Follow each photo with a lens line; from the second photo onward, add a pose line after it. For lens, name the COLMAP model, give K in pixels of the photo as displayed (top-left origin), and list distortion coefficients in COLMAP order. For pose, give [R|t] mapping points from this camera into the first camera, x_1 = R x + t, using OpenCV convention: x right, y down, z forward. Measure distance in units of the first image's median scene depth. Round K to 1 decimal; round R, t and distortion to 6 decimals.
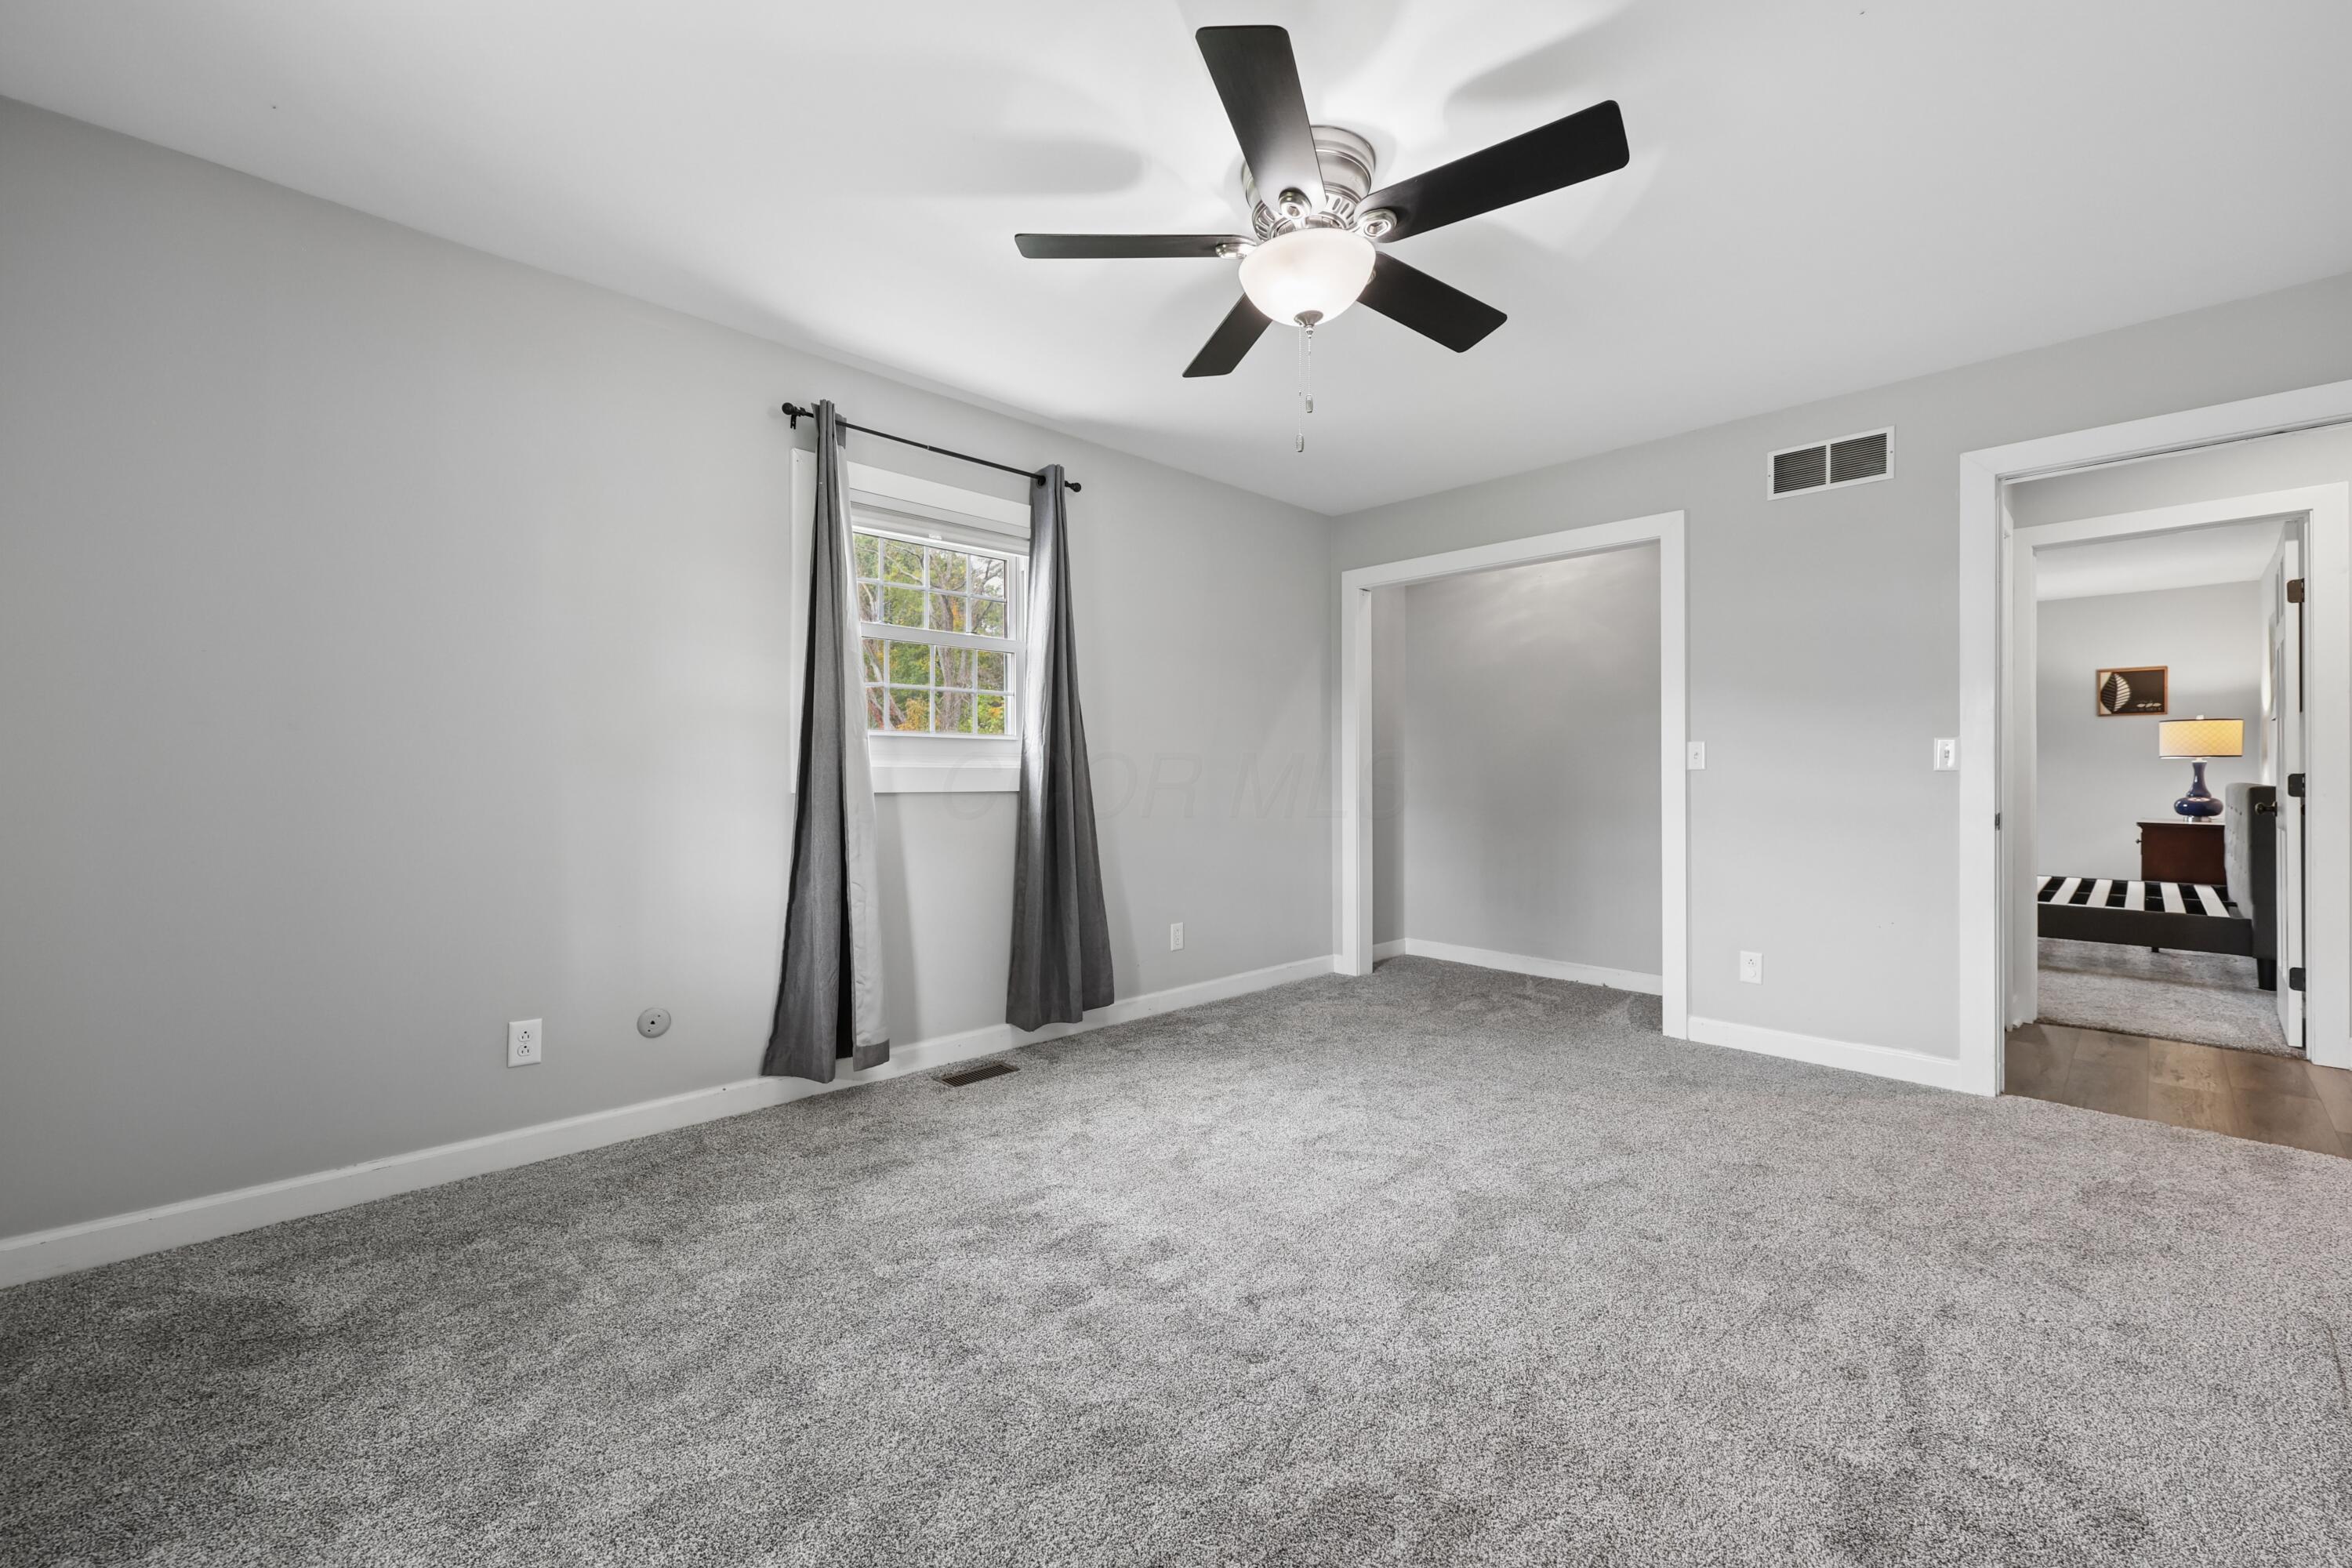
lens RADIAL K [[941.2, 0, 1176.0], [0, 941.2, 784.0], [0, 0, 1]] dist [-0.001095, -0.000046]
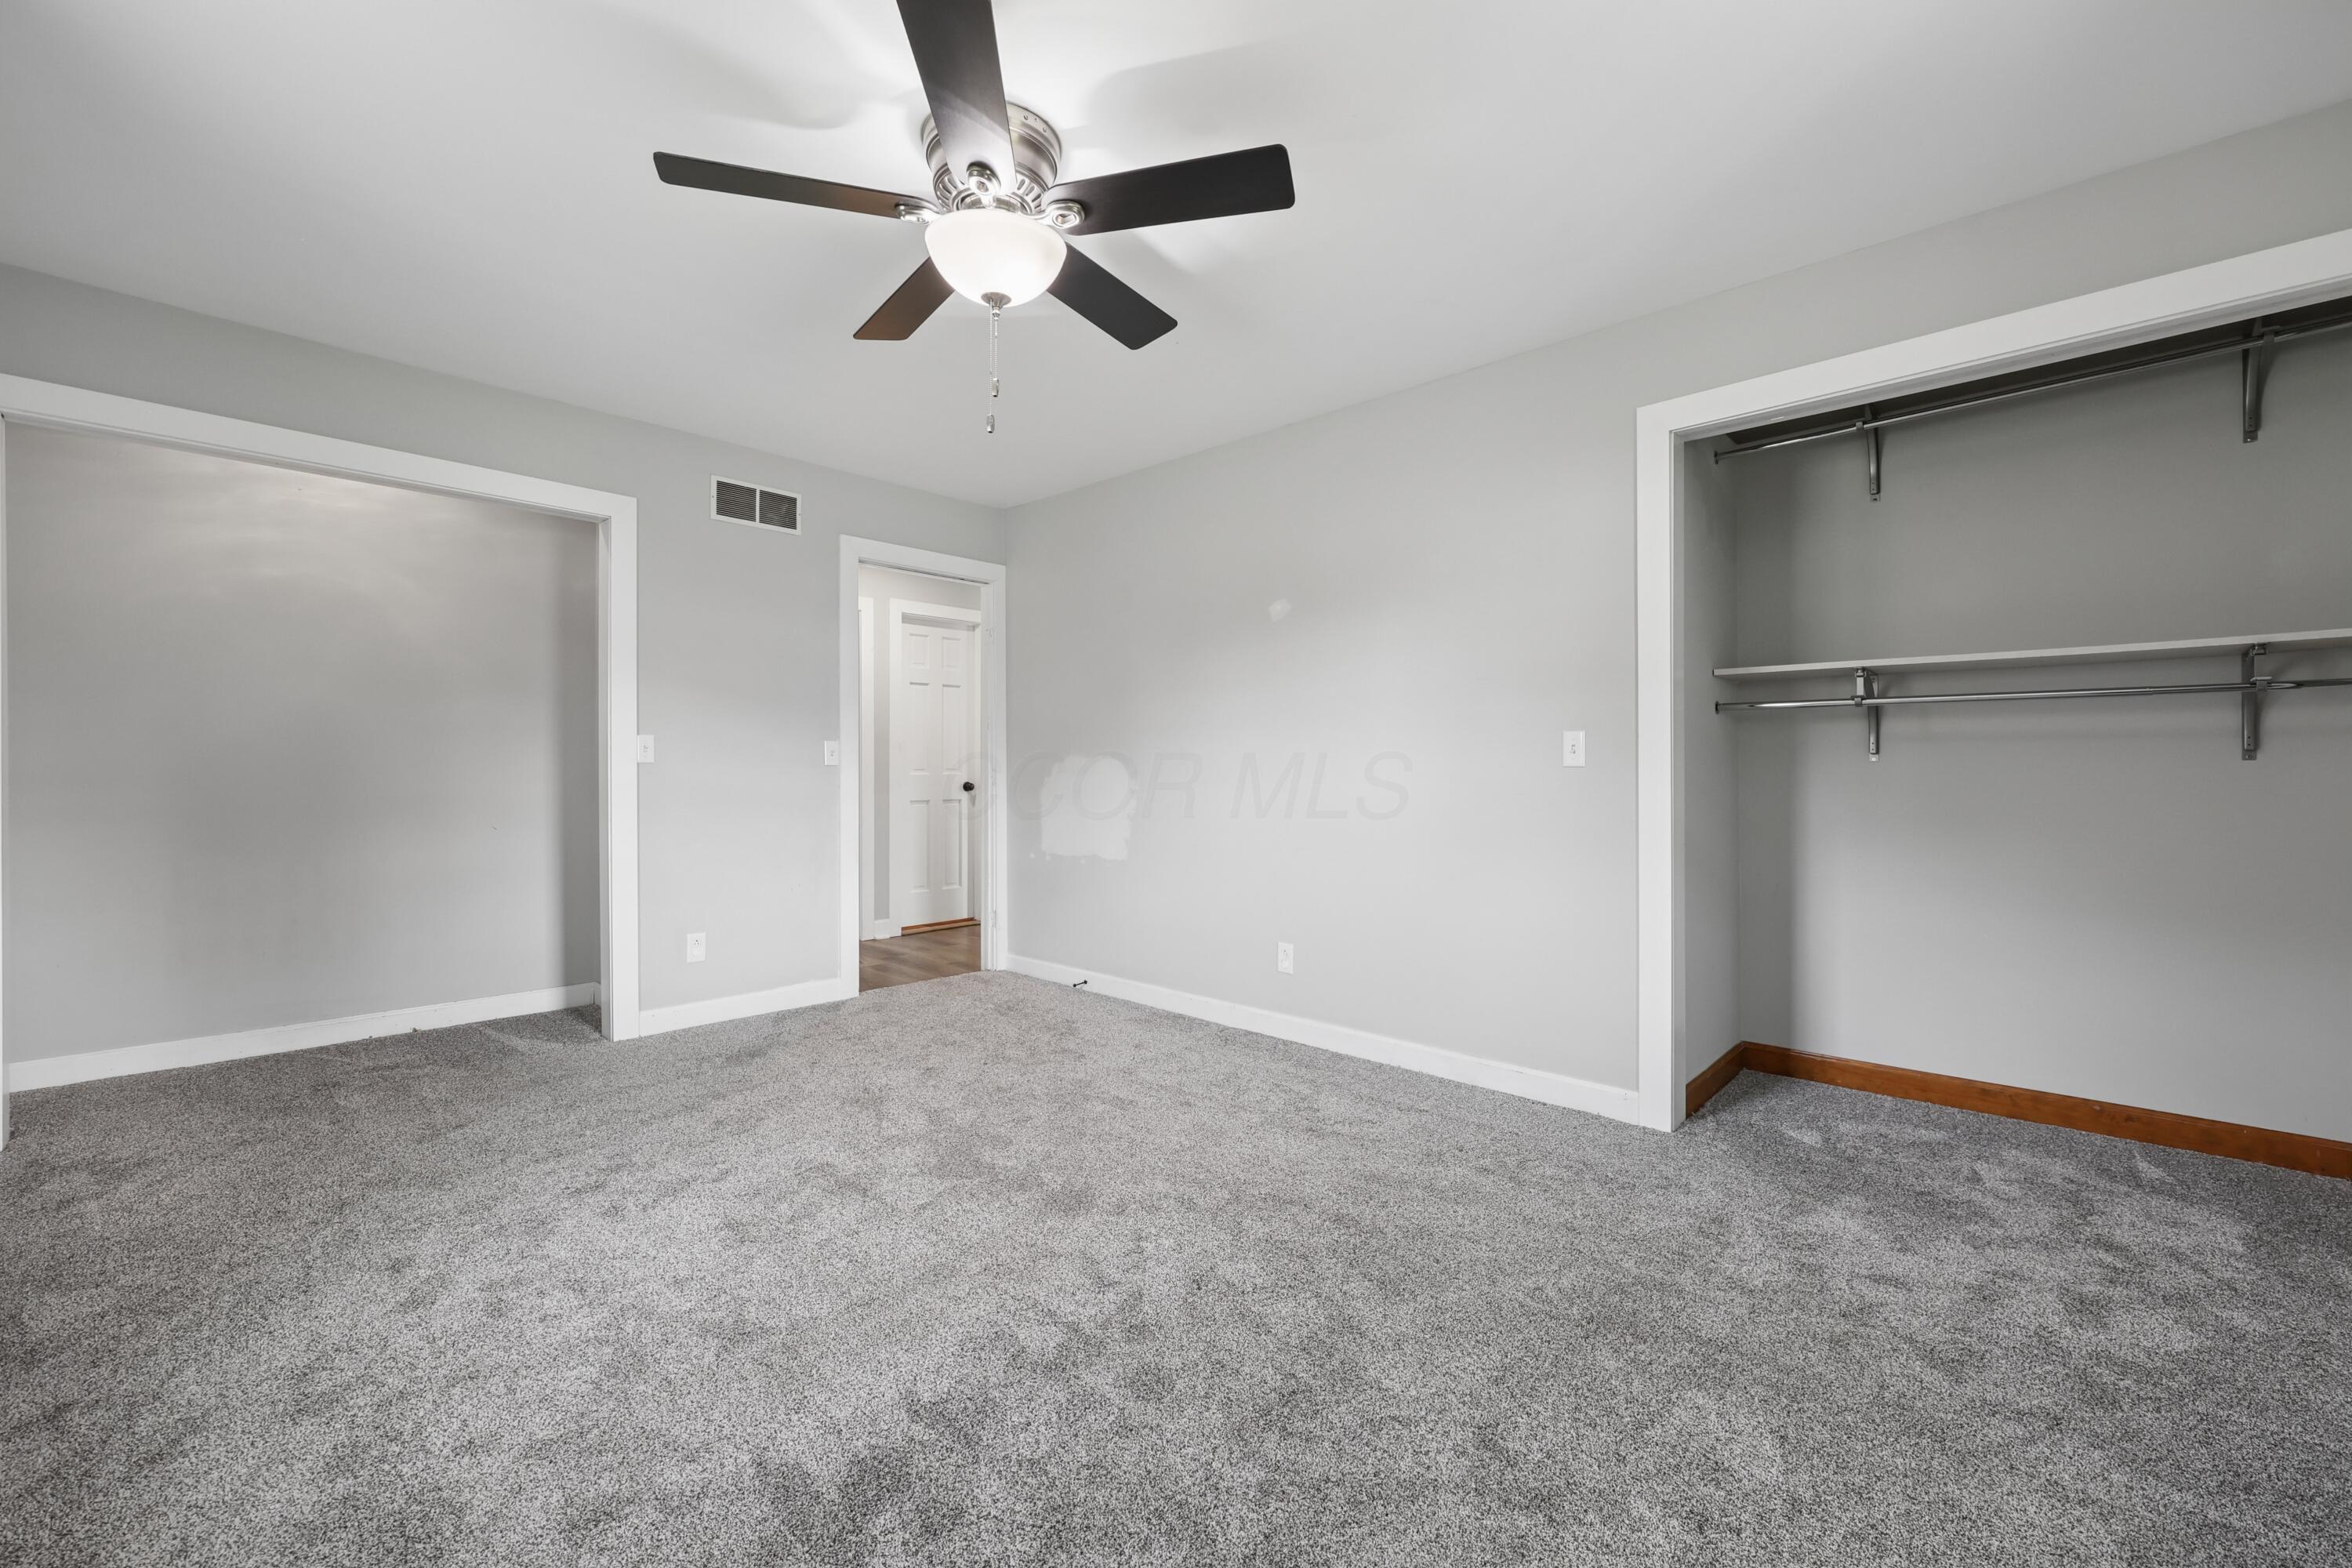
lens RADIAL K [[941.2, 0, 1176.0], [0, 941.2, 784.0], [0, 0, 1]] dist [-0.001095, -0.000046]
pose [[-0.049096, -0.014669, 0.998686, -0.617599], [0.007598, 0.999858, 0.015059, -0.004905], [-0.998765, 0.008327, -0.048977, 0.642134]]
